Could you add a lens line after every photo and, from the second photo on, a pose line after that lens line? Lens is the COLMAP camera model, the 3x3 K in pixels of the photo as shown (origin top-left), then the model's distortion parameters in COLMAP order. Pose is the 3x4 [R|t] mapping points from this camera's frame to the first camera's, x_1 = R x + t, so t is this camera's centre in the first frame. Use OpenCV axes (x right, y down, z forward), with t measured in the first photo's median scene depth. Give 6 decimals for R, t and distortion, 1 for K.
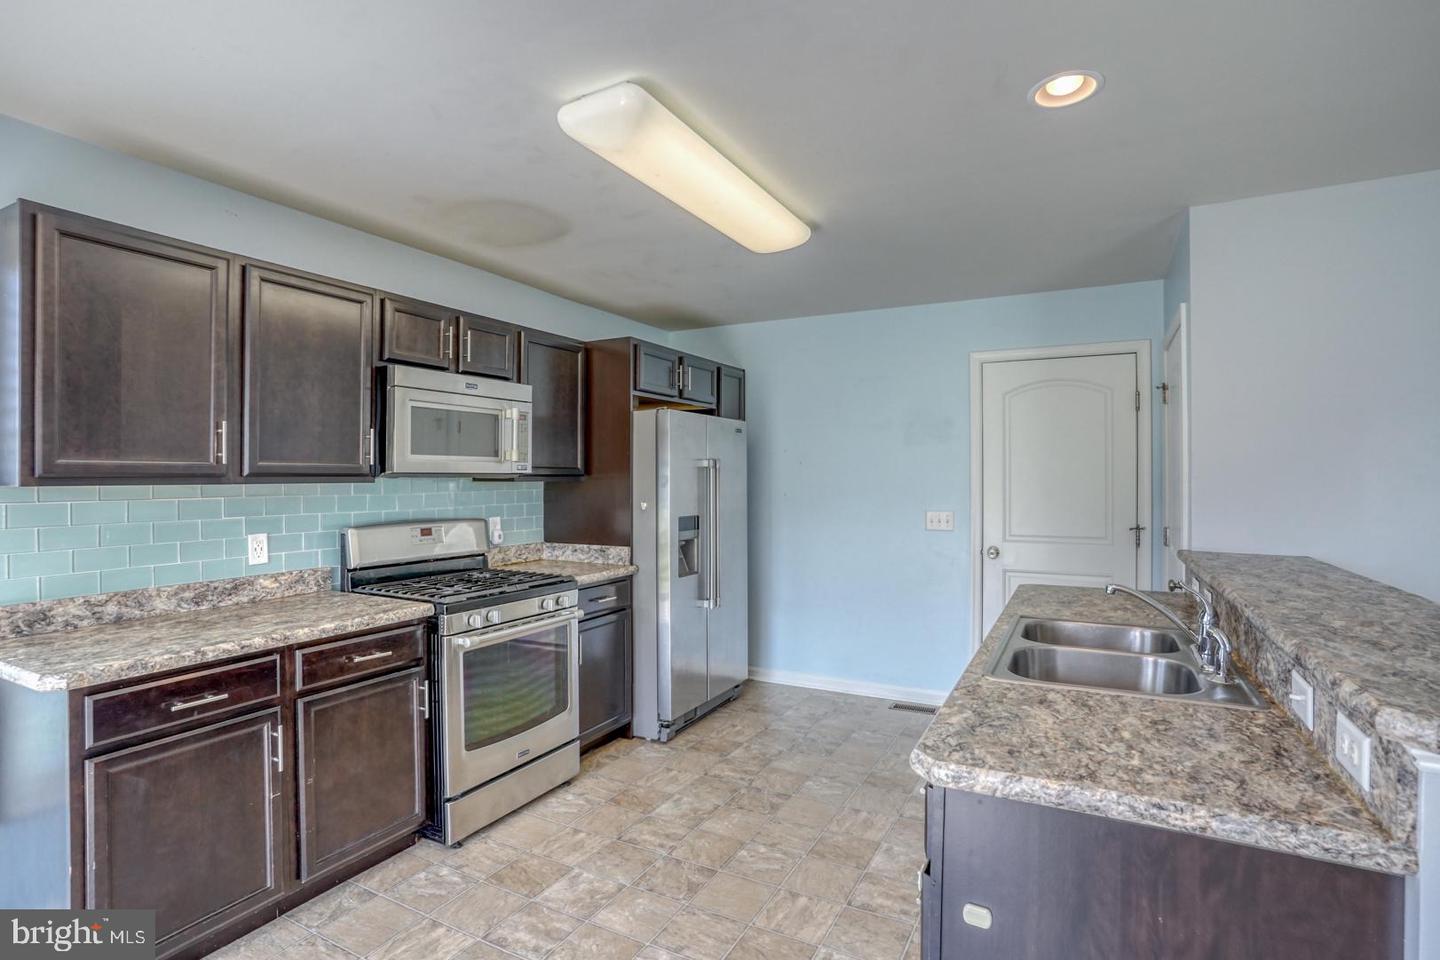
lens RADIAL K [[712.1, 0, 717.1], [0, 712.1, 475.5], [0, 0, 1]] dist [-0.081954, 0.038283]
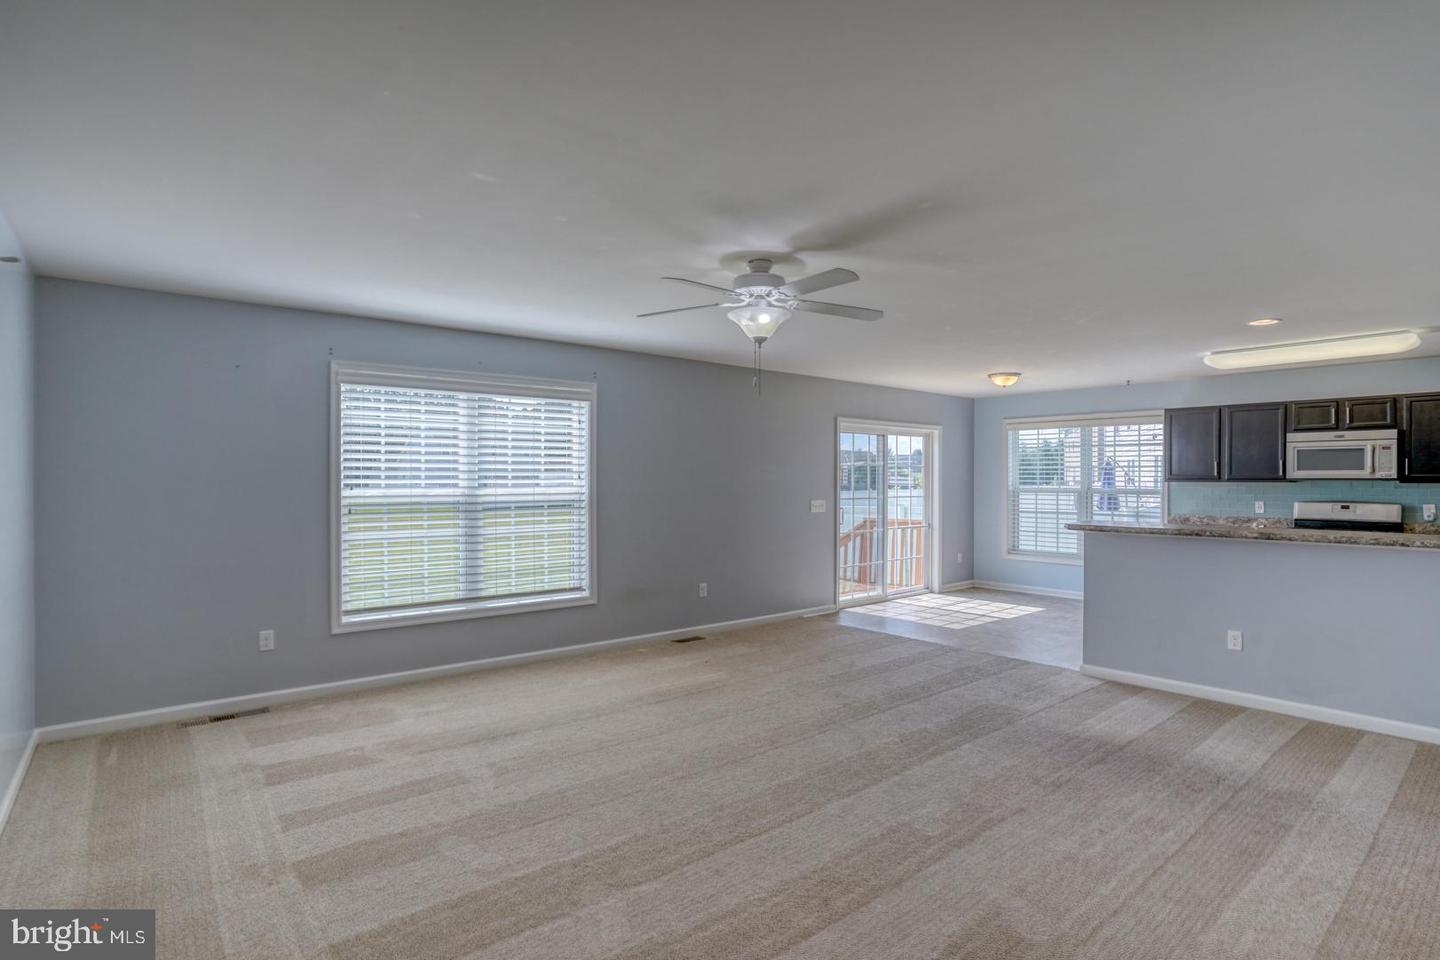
lens RADIAL K [[701.5, 0, 727.4], [0, 701.5, 476.2], [0, 0, 1]] dist [-0.054903, 0.022332]
pose [[-0.375239, -0.001558, -0.926927, 2.335580], [-0.001239, 0.999999, -0.001180, -0.005659], [0.926927, 0.000705, -0.375240, 0.098573]]
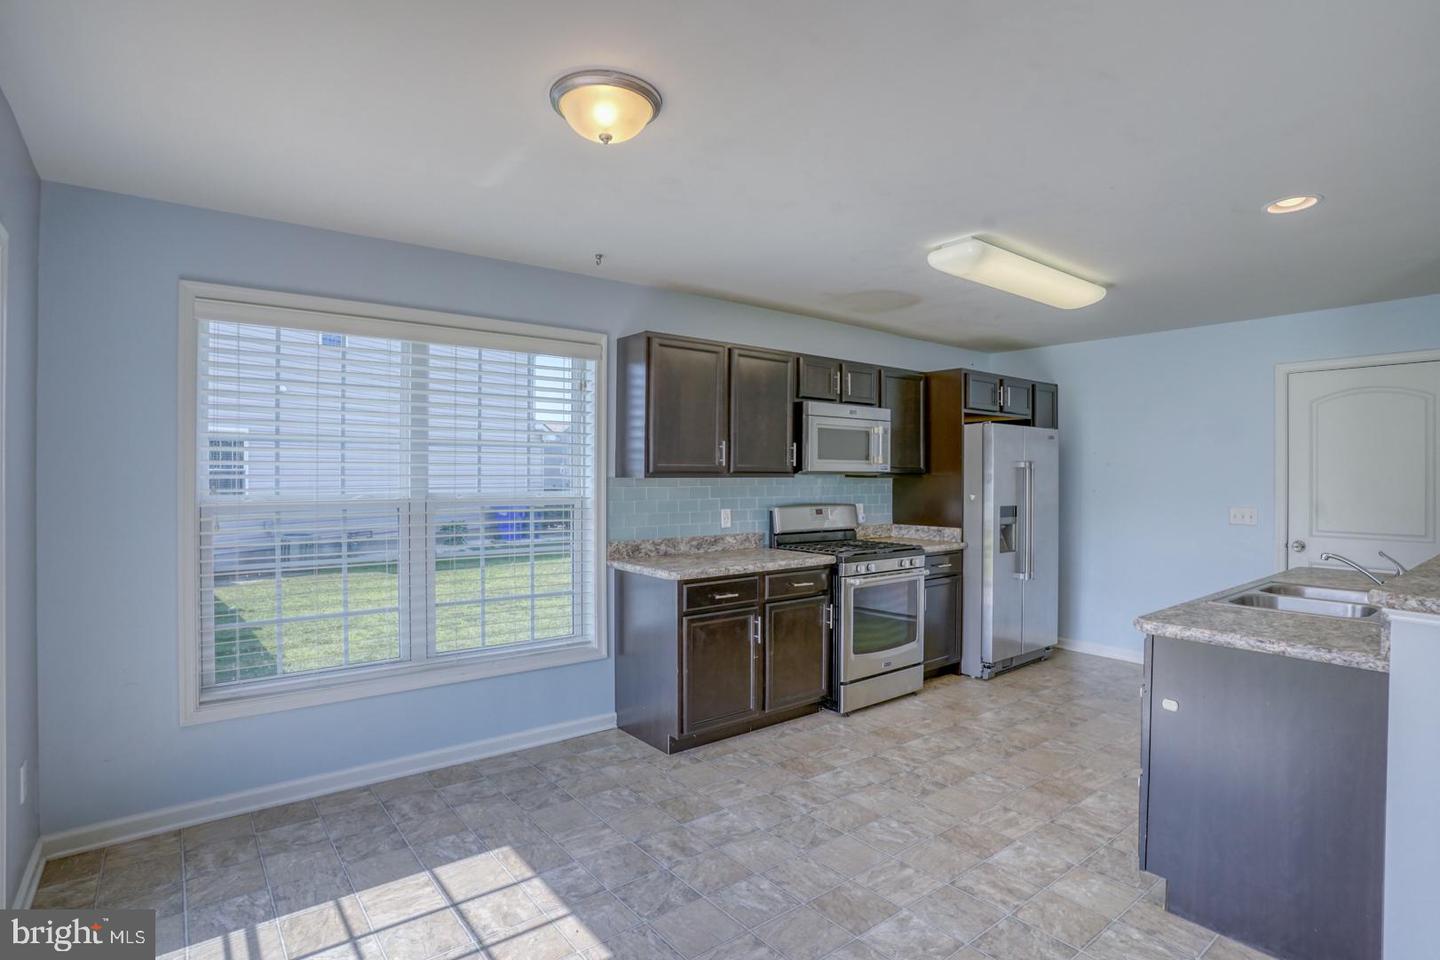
lens RADIAL K [[727.8, 0, 723.7], [0, 727.8, 472.3], [0, 0, 1]] dist [-0.086429, 0.041436]
pose [[0.917455, 0.004630, -0.397812, 0.006137], [-0.005242, 0.999986, -0.000449, -0.000190], [0.397804, 0.002497, 0.917467, -0.528483]]
